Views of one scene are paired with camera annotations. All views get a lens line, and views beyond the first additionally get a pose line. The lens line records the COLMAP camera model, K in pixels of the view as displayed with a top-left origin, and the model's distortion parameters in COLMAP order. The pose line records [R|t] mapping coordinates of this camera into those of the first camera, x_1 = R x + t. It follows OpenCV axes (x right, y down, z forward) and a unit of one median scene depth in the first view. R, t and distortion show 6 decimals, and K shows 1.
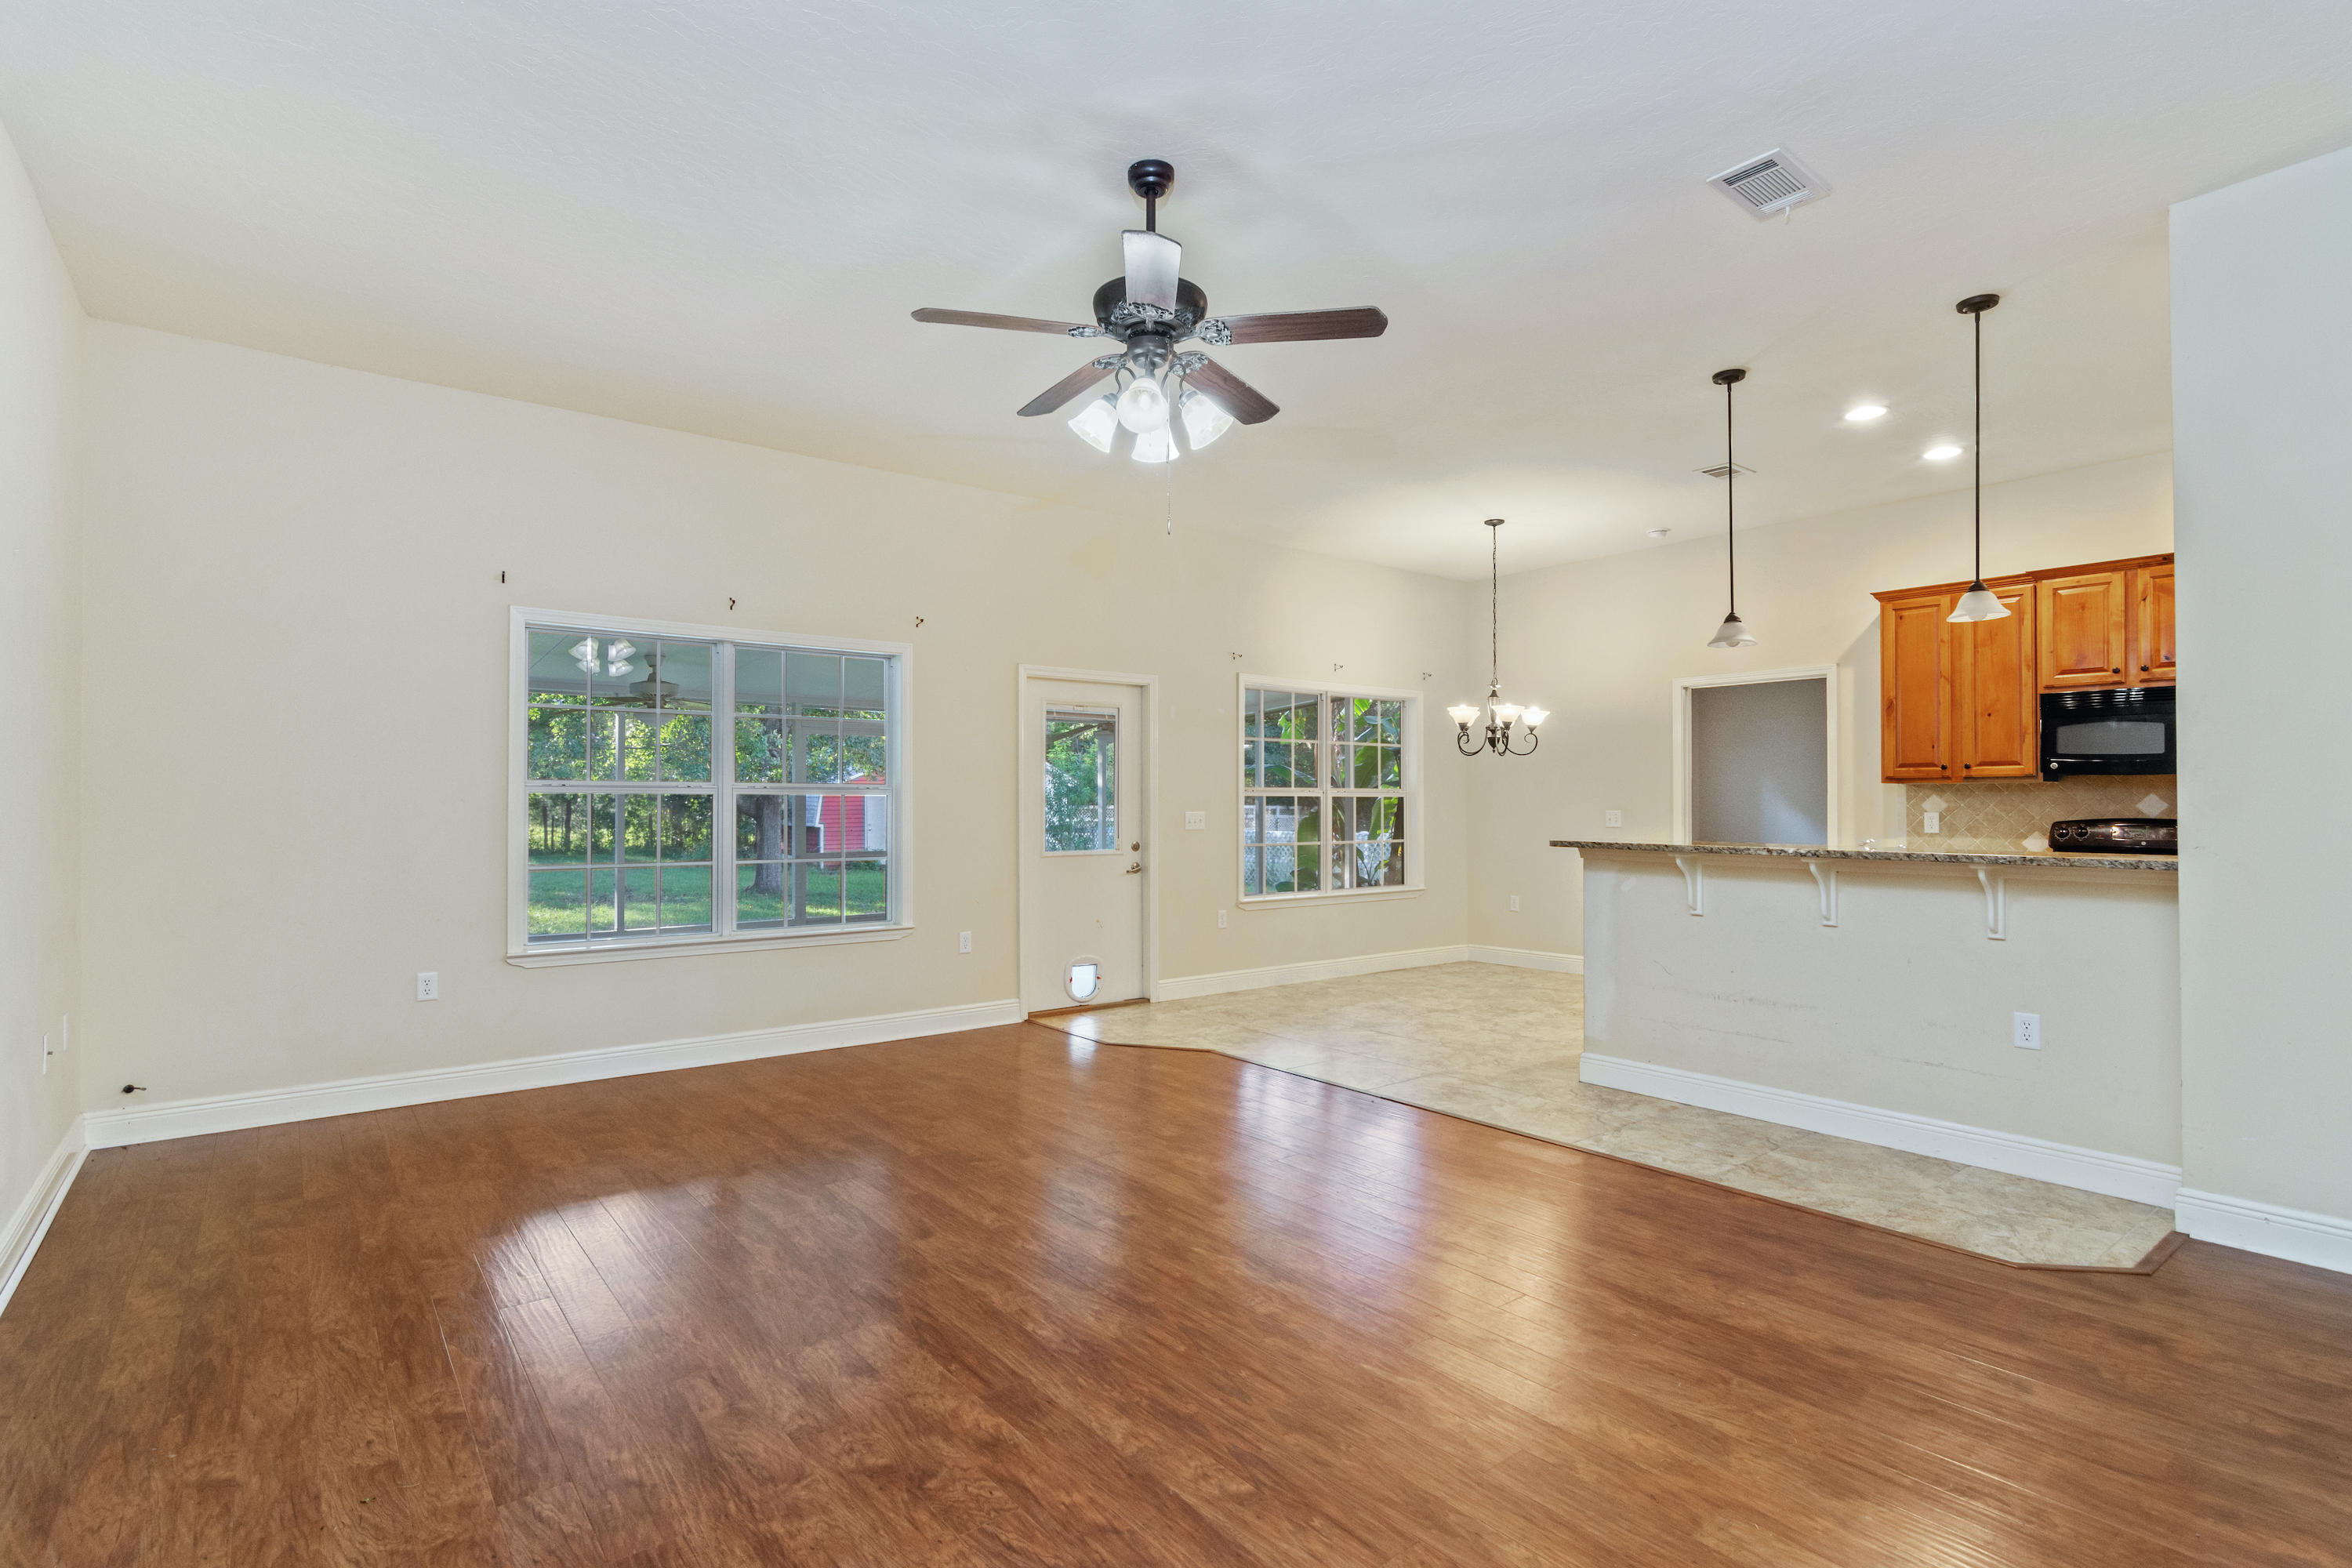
lens RADIAL K [[1133.7, 0, 1162.9], [0, 1133.7, 792.5], [0, 0, 1]] dist [-0.003317, 0.002700]
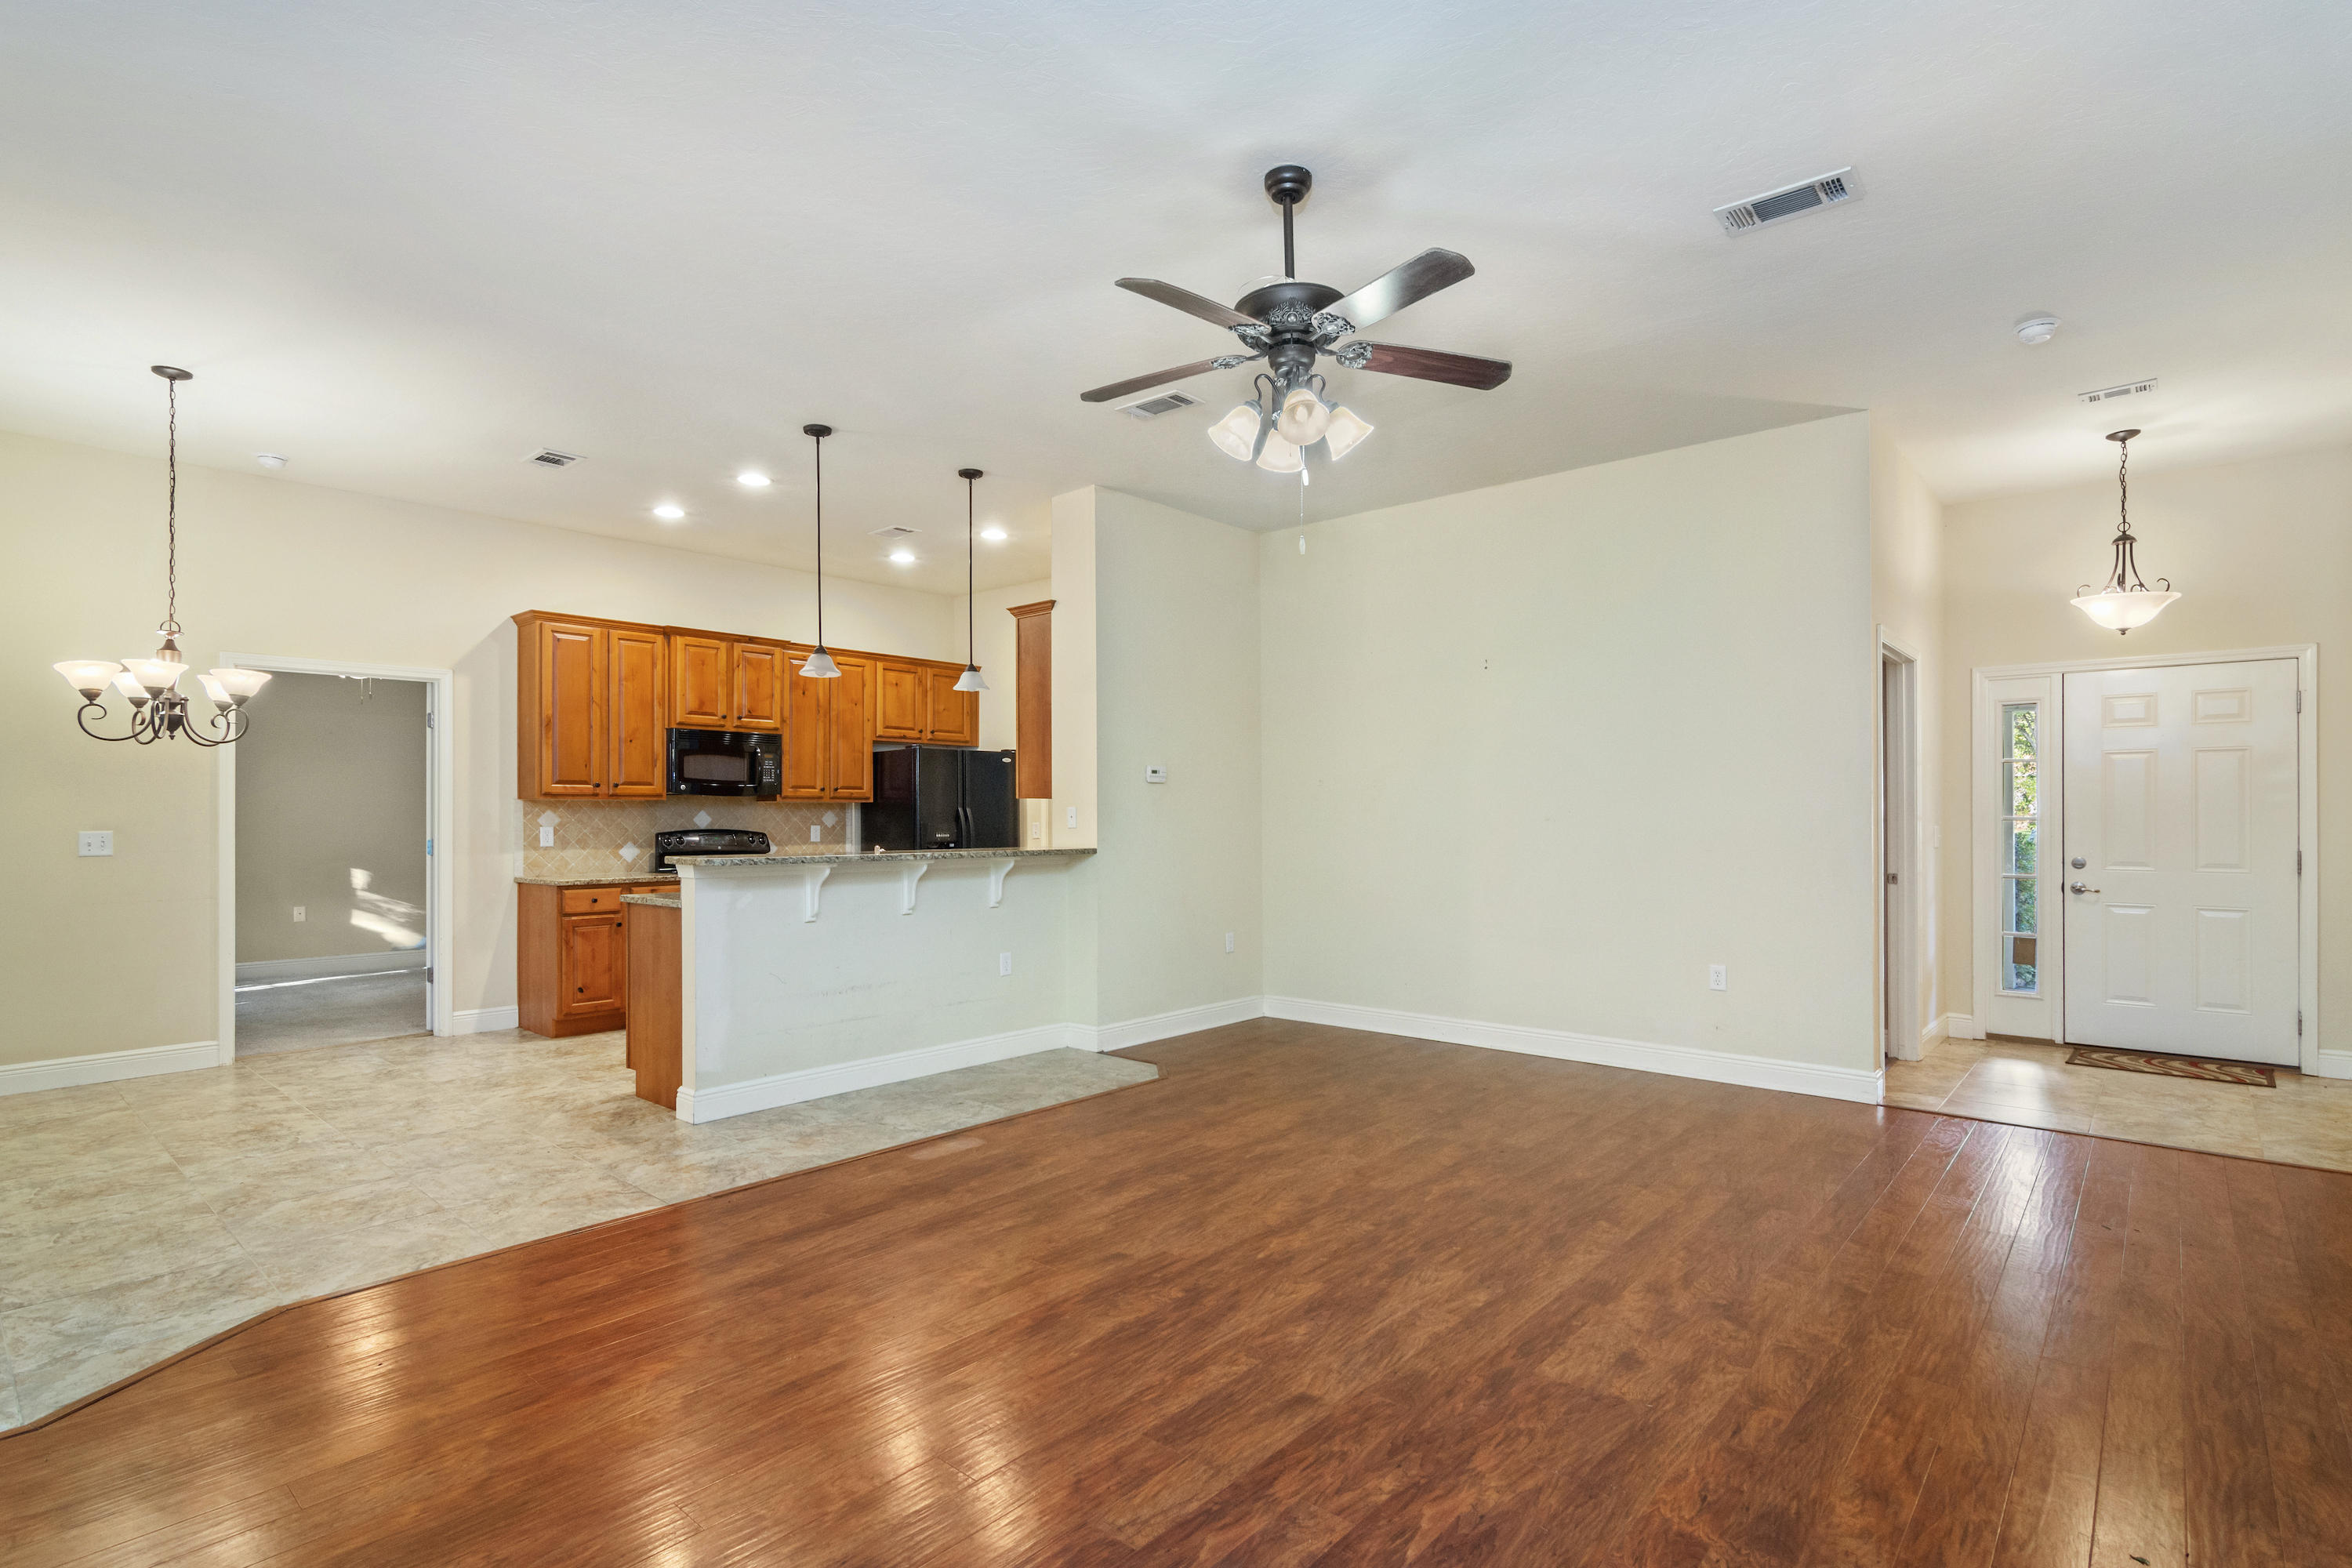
lens RADIAL K [[1133.7, 0, 1179.7], [0, 1133.7, 805.7], [0, 0, 1]] dist [-0.003317, 0.002700]
pose [[-0.185562, 0.008632, 0.982595, -0.738342], [-0.004452, 0.999944, -0.009625, 0.008141], [-0.982622, -0.006161, -0.185513, 0.973836]]
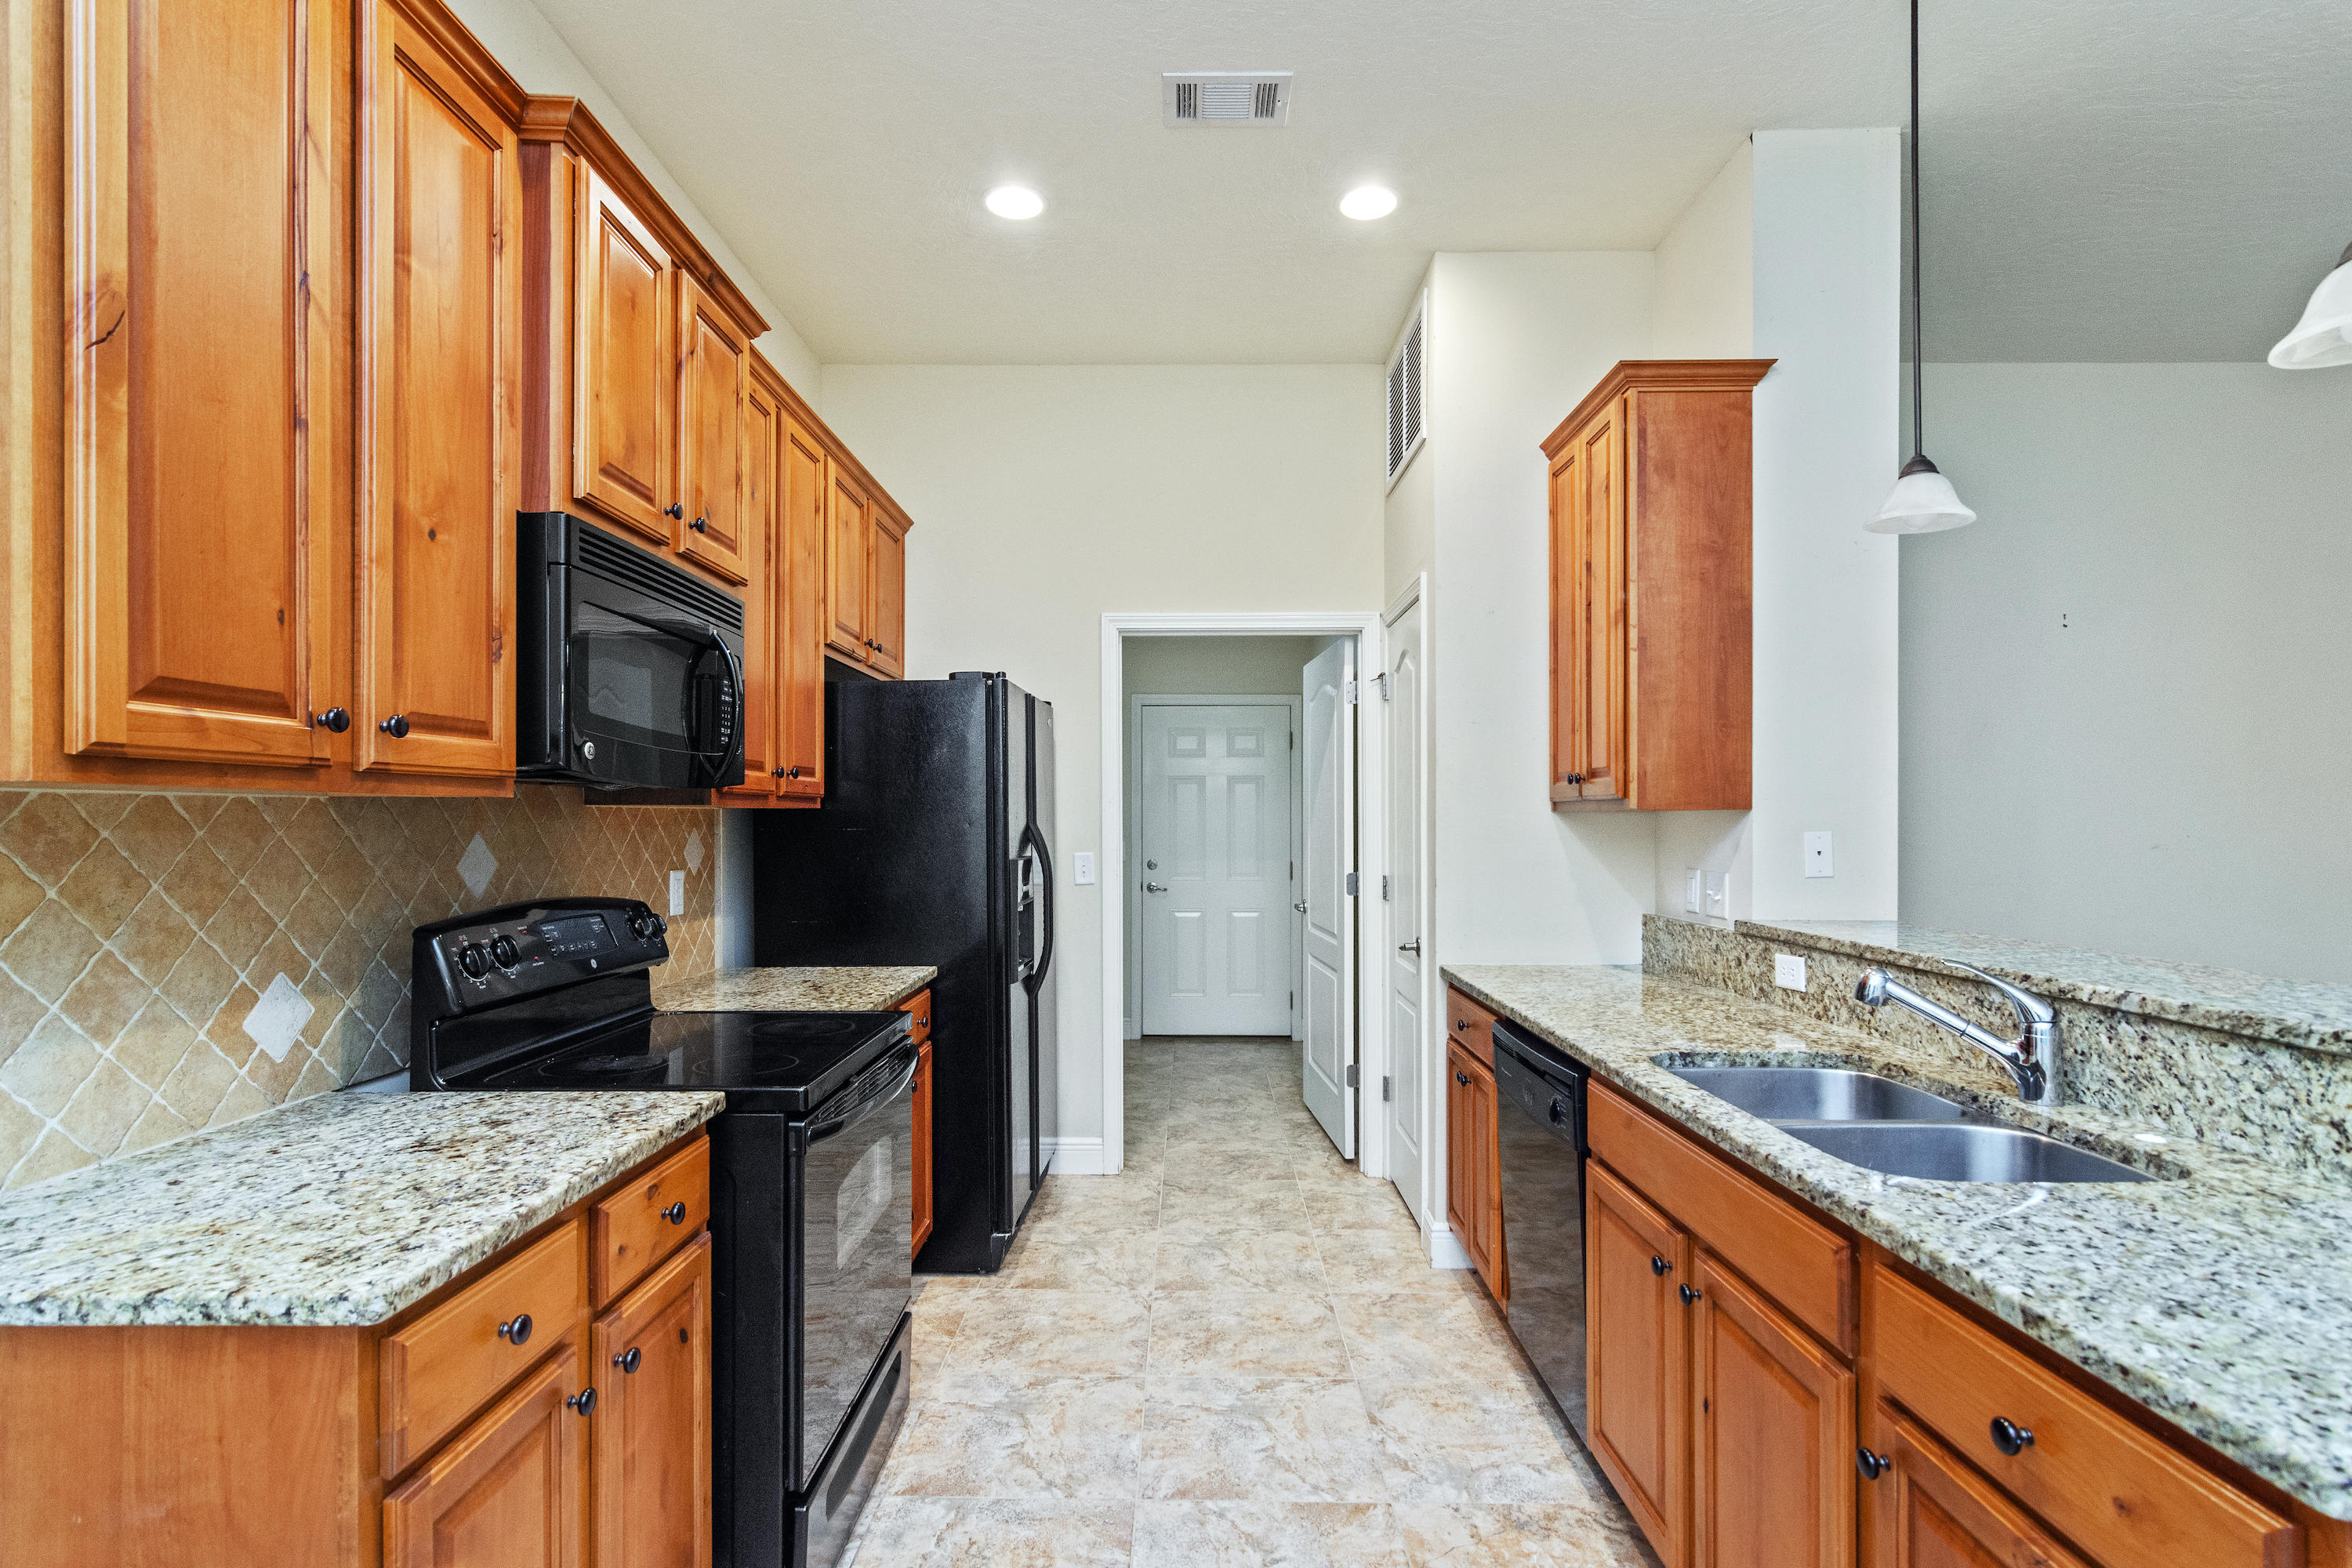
lens RADIAL K [[1133.7, 0, 1171.1], [0, 1133.7, 811.7], [0, 0, 1]] dist [-0.003317, 0.002700]
pose [[-0.779495, 0.003323, 0.626400, 0.638616], [-0.006056, 0.999899, -0.012840, -0.004406], [-0.626379, -0.013802, -0.779396, 1.603408]]
